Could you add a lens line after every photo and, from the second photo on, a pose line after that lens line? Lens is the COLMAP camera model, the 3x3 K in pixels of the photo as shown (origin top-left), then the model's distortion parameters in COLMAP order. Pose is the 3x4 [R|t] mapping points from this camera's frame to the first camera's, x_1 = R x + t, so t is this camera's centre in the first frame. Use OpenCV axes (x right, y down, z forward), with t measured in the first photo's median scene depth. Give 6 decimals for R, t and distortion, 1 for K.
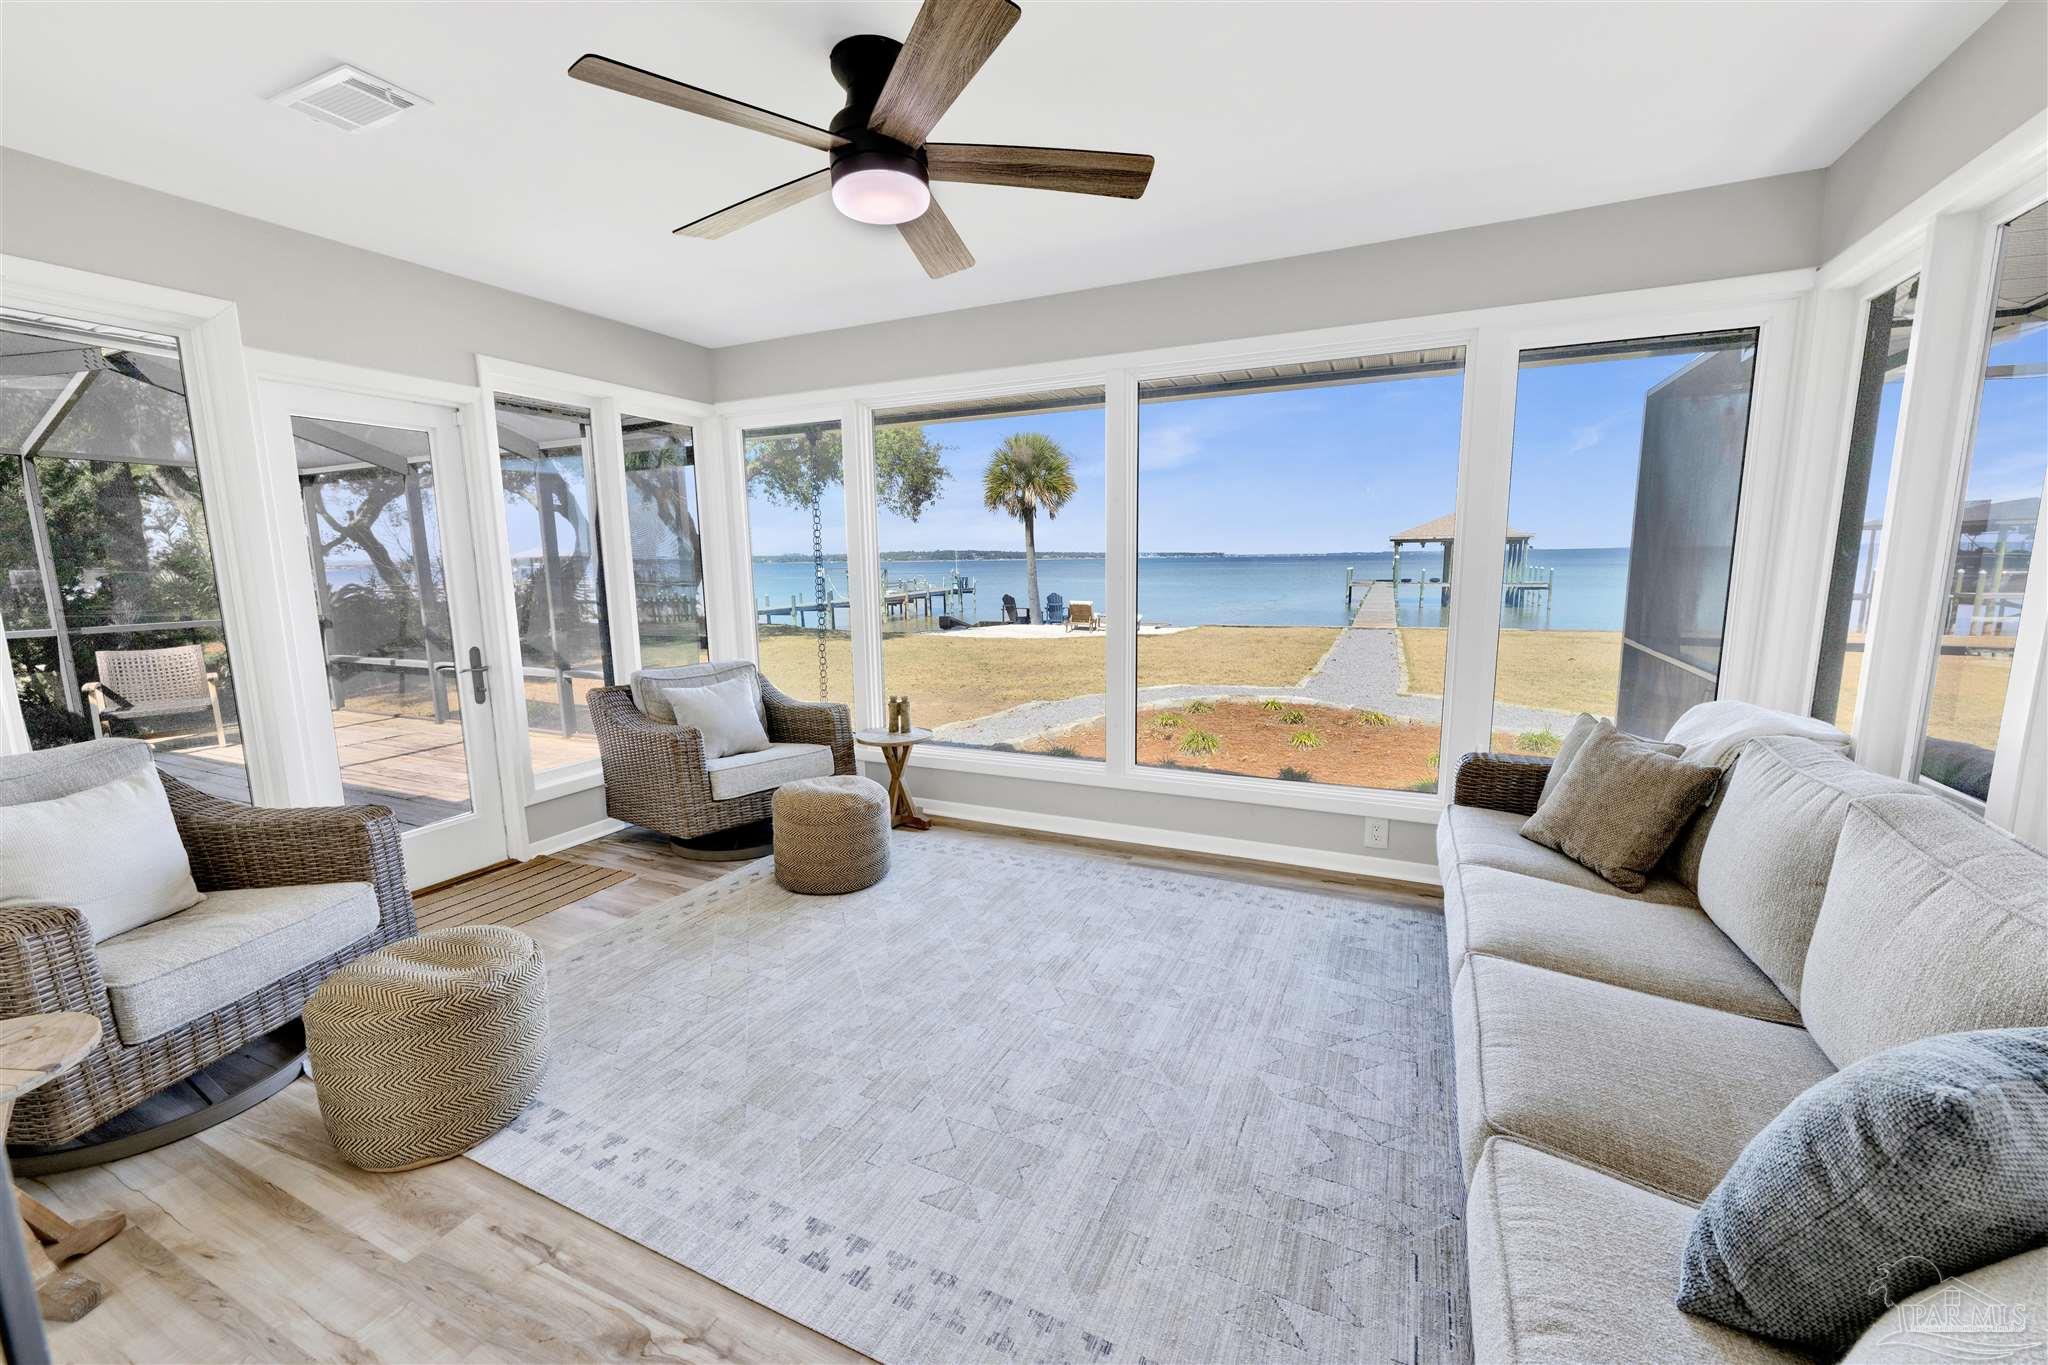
lens RADIAL K [[825.4, 0, 1020.9], [0, 825.4, 695.4], [0, 0, 1]] dist [0.001669, 0.000063]
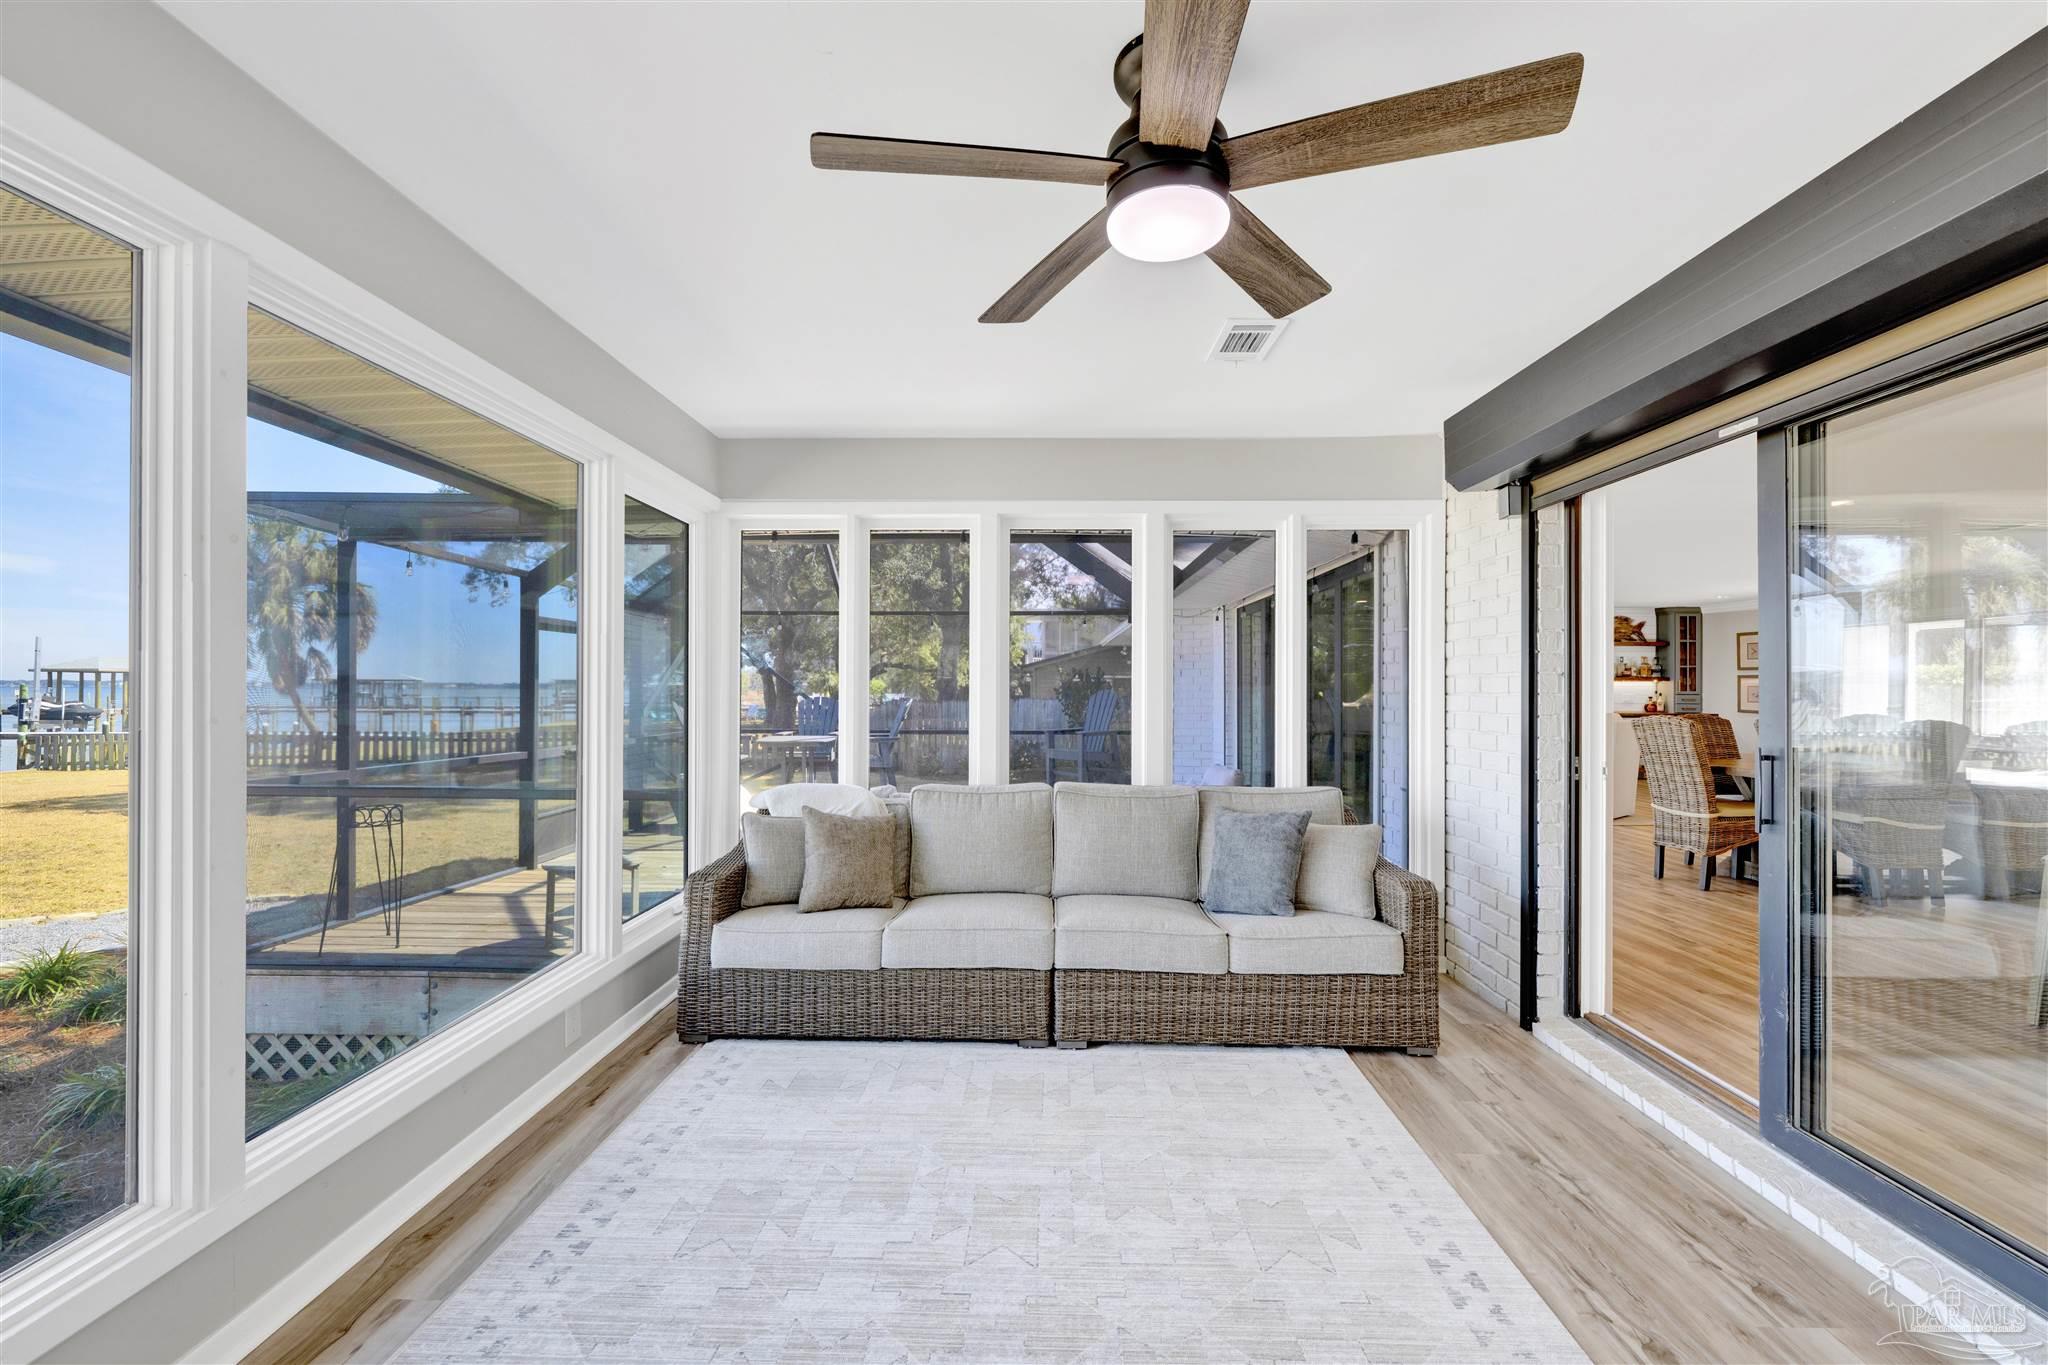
lens RADIAL K [[825.4, 0, 1023.1], [0, 825.4, 685.4], [0, 0, 1]] dist [0.001669, 0.000063]
pose [[-0.409661, 0.015677, 0.912103, -0.984159], [0.148478, 0.987665, 0.049711, -0.267321], [-0.900073, 0.155792, -0.406936, 1.784162]]
